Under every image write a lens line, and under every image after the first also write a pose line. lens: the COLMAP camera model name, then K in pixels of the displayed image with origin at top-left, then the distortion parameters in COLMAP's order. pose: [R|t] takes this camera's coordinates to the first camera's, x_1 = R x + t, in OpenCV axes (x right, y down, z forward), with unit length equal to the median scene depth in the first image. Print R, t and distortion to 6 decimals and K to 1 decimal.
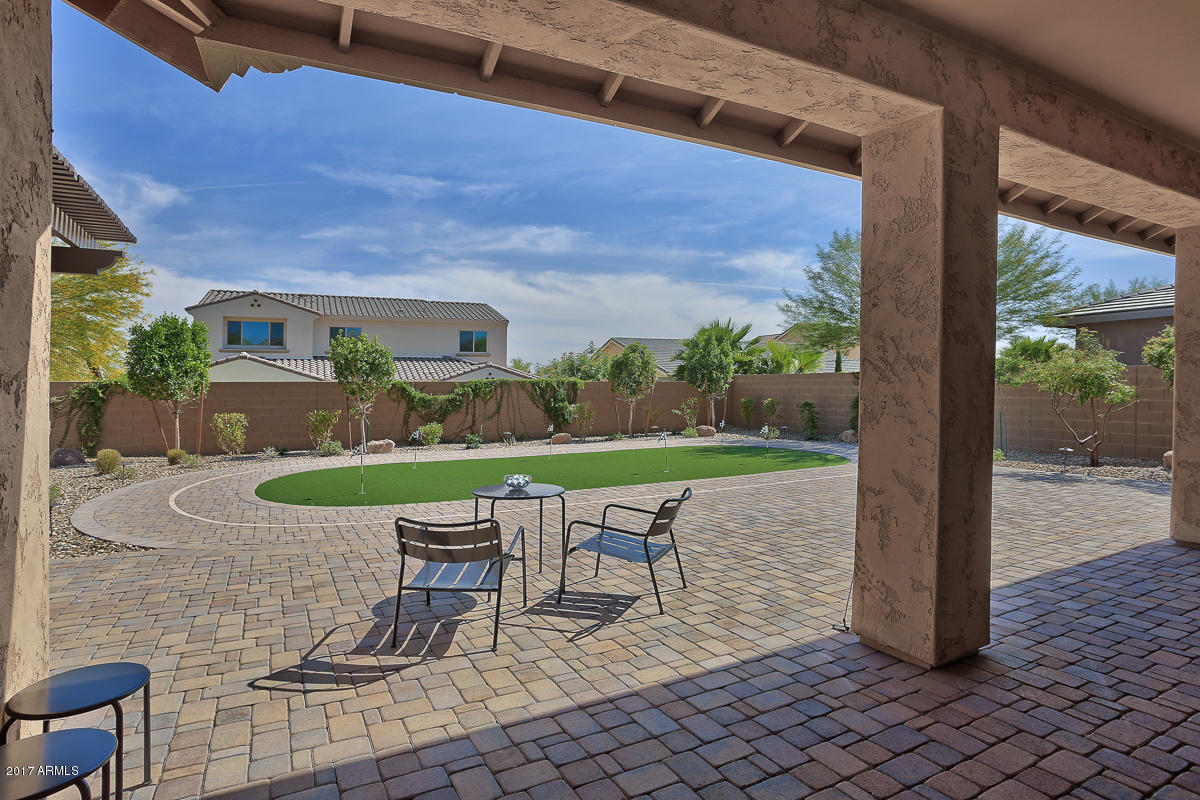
lens RADIAL K [[609.0, 0, 598.1], [0, 609.0, 389.7], [0, 0, 1]] dist [-0.065873, 0.024918]
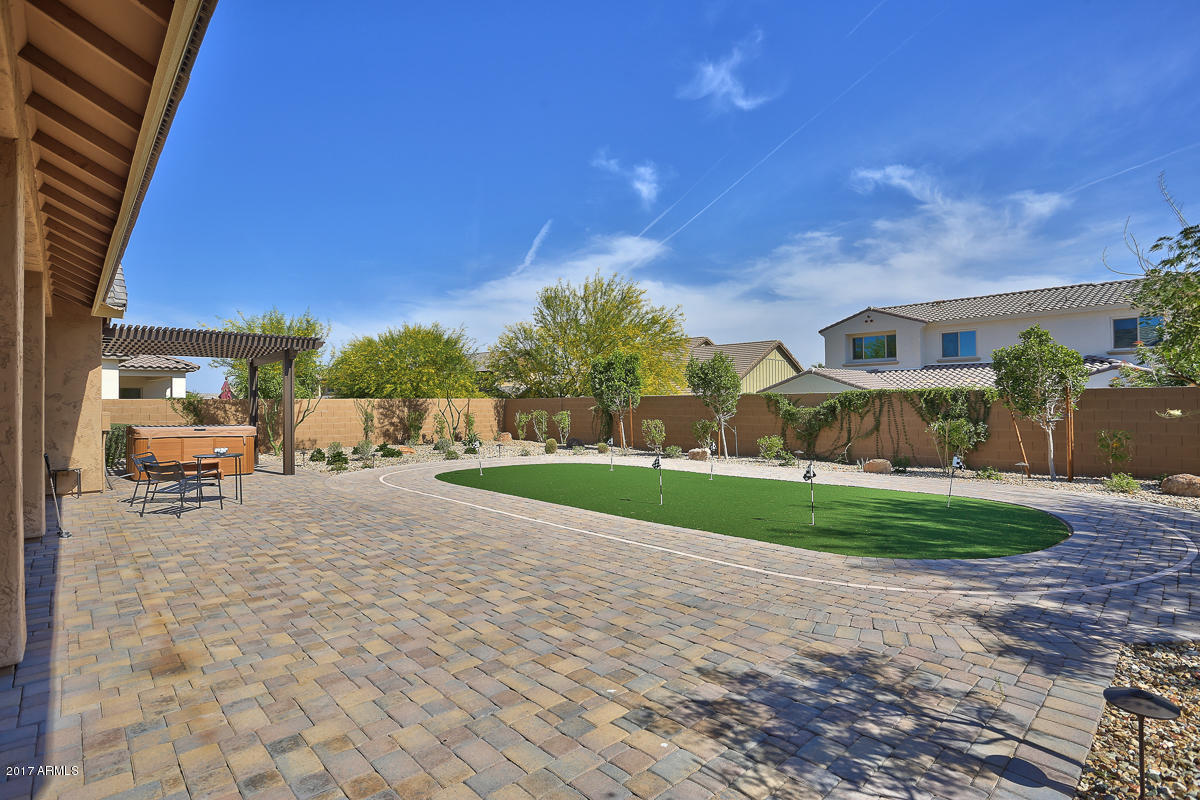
lens RADIAL K [[609.0, 0, 607.1], [0, 609.0, 383.7], [0, 0, 1]] dist [-0.065873, 0.024918]
pose [[0.266632, -0.027930, -0.963394, 0.300425], [0.002293, 0.999596, -0.028345, -0.001488], [0.963796, 0.005349, 0.266589, 0.246762]]
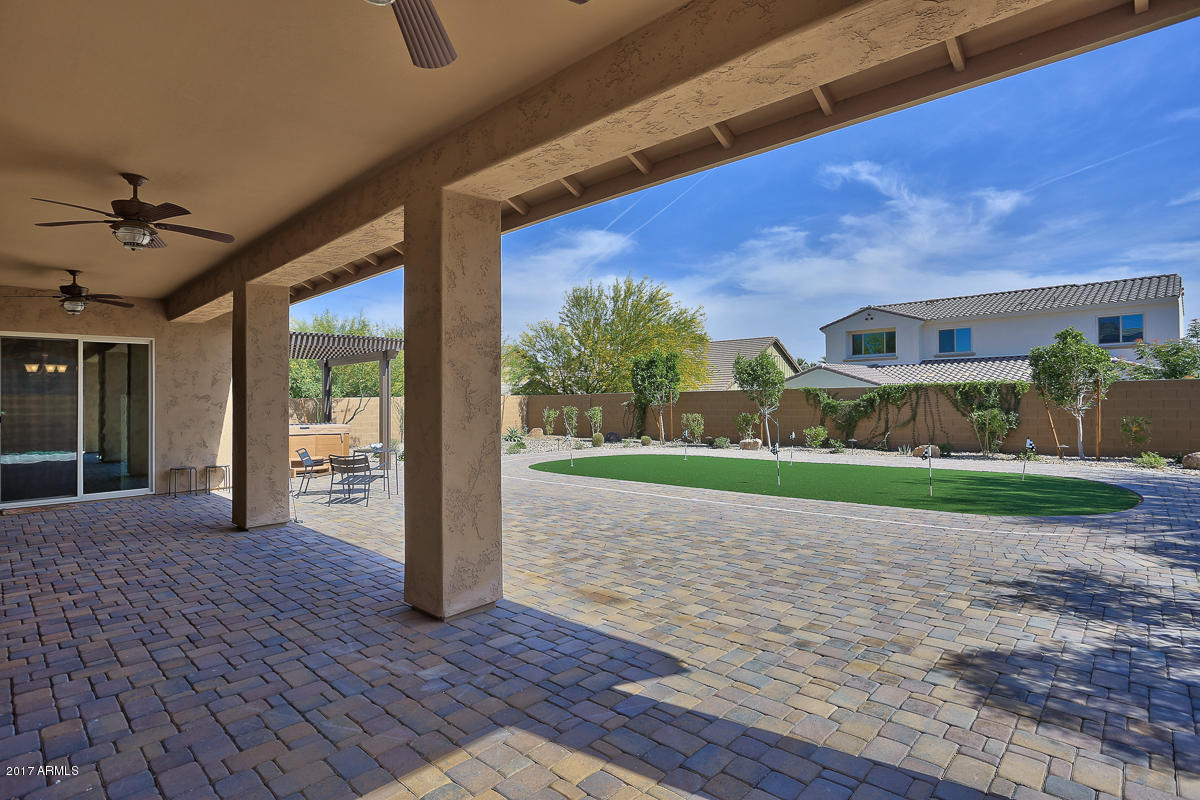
lens RADIAL K [[609.0, 0, 610.8], [0, 609.0, 402.8], [0, 0, 1]] dist [-0.065873, 0.024918]
pose [[0.319598, 0.005922, -0.947535, 0.312646], [0.013276, 0.999854, 0.010727, -0.002101], [0.947460, -0.016008, 0.319473, 0.160559]]
